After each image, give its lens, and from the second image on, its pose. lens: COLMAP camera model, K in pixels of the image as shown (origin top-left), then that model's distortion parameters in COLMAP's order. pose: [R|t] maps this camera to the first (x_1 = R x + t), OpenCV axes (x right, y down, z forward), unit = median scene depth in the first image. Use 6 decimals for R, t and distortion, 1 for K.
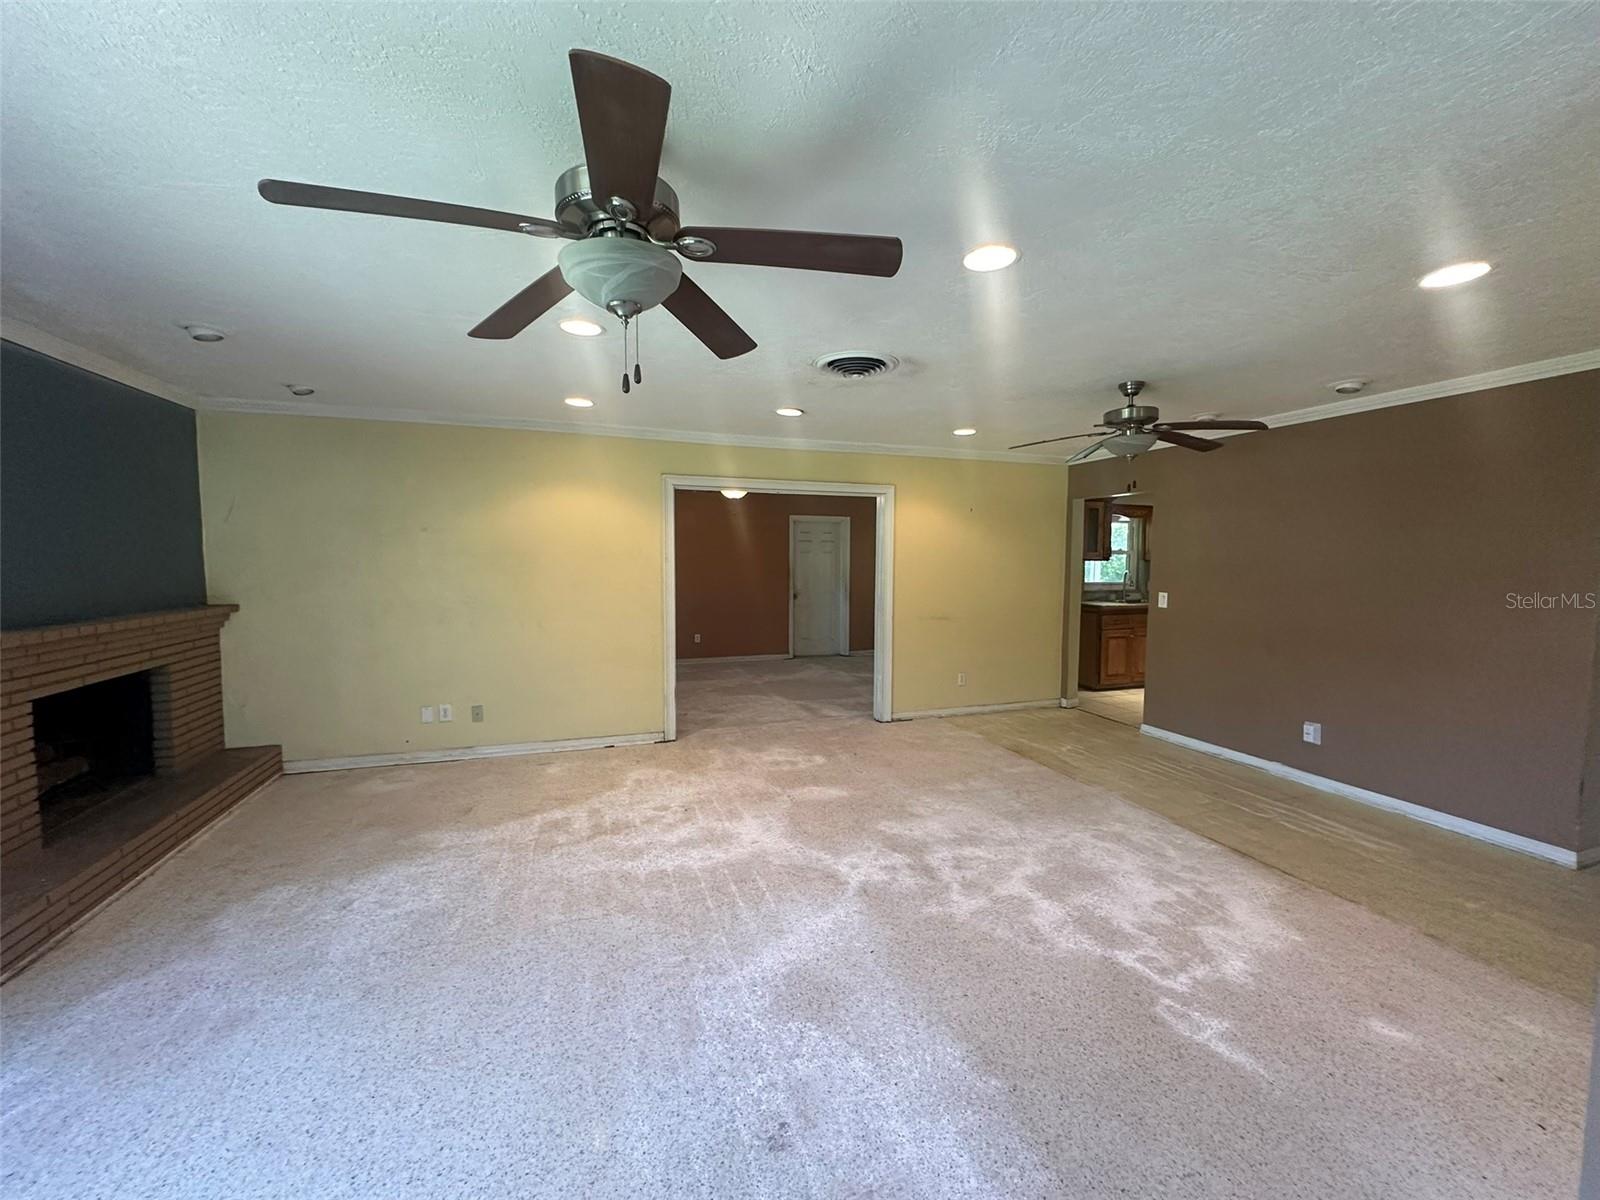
lens RADIAL K [[638.3, 0, 793.5], [0, 638.3, 598.3], [0, 0, 1]] dist [0.001527, 0.000137]
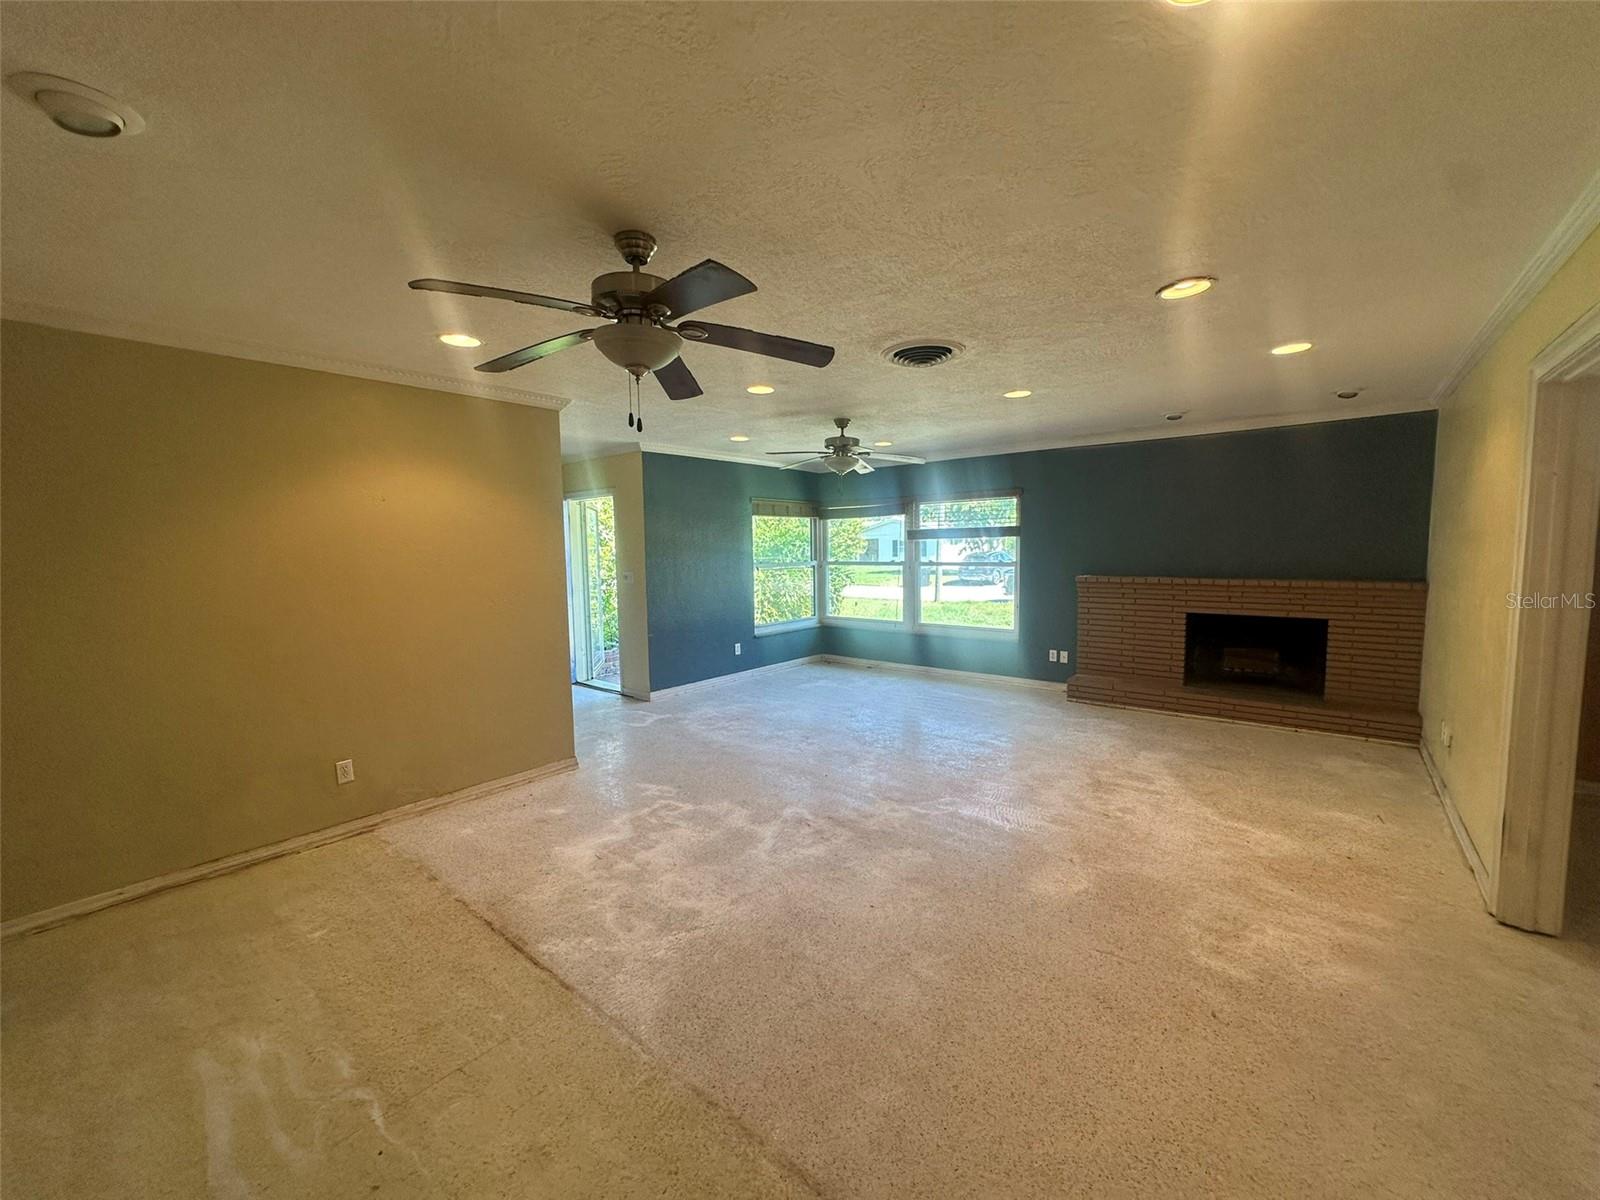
lens RADIAL K [[638.3, 0, 801.3], [0, 638.3, 599.5], [0, 0, 1]] dist [0.001527, 0.000137]
pose [[-0.849409, 0.050202, -0.525342, 0.780503], [-0.024638, 0.990607, 0.134500, -0.106115], [0.527160, 0.127188, -0.840194, 1.730266]]
